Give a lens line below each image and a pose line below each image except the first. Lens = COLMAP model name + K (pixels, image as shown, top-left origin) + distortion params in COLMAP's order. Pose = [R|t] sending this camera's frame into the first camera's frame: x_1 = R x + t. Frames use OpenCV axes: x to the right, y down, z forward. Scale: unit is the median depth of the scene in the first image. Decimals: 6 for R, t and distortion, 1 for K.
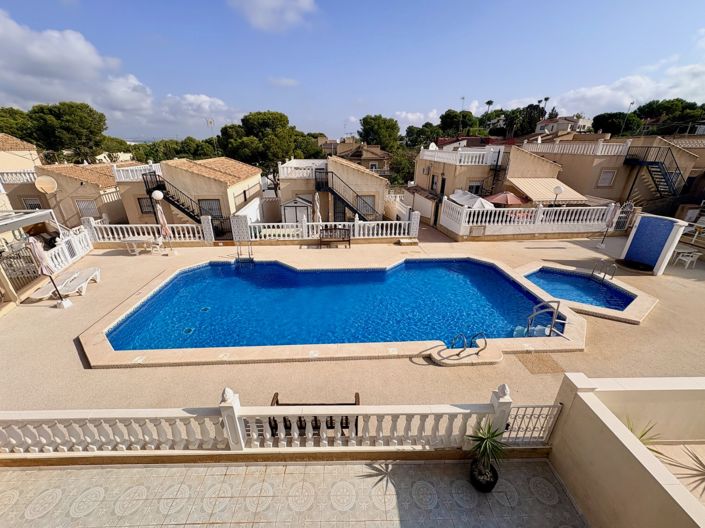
lens RADIAL K [[280.6, 0, 351.8], [0, 280.6, 266.3], [0, 0, 1]] dist [0.001235, -0.000066]
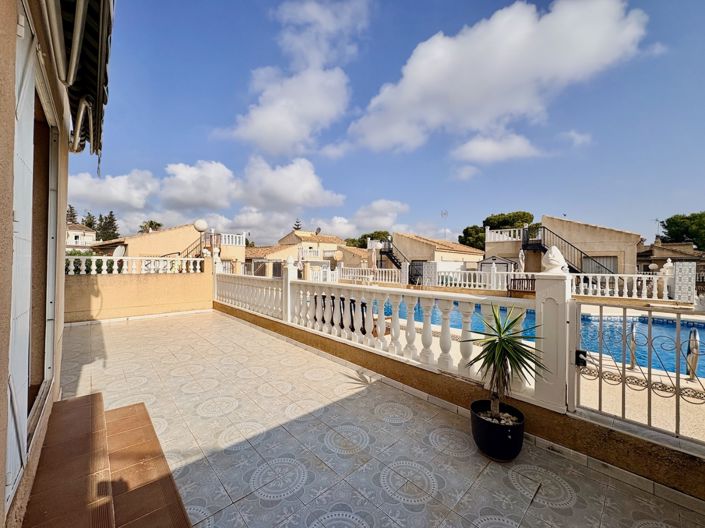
lens RADIAL K [[280.6, 0, 351.0], [0, 280.6, 264.6], [0, 0, 1]] dist [0.001235, -0.000066]
pose [[0.664657, 0.002712, -0.747144, 0.189369], [-0.307503, 0.912366, -0.270242, 0.197146], [0.680936, 0.409367, 0.607244, 0.111367]]
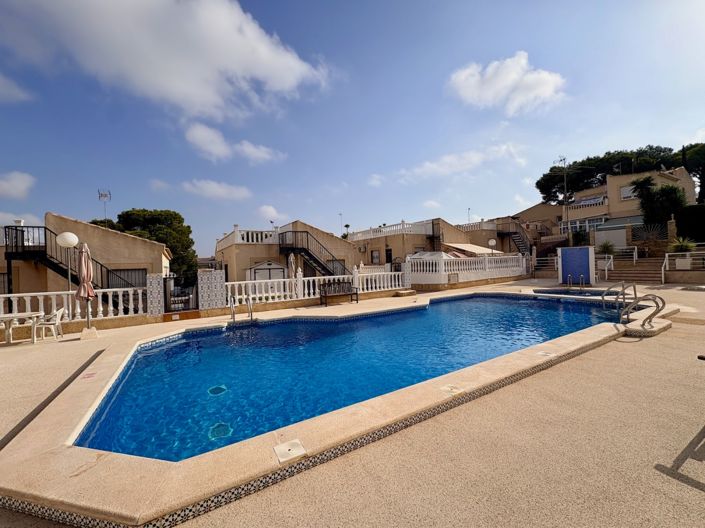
lens RADIAL K [[280.6, 0, 352.3], [0, 280.6, 265.6], [0, 0, 1]] dist [0.001235, -0.000066]
pose [[0.890196, -0.040610, 0.453764, -0.364791], [0.220259, 0.910240, -0.350641, 0.114779], [-0.398795, 0.412085, 0.819237, 0.254305]]
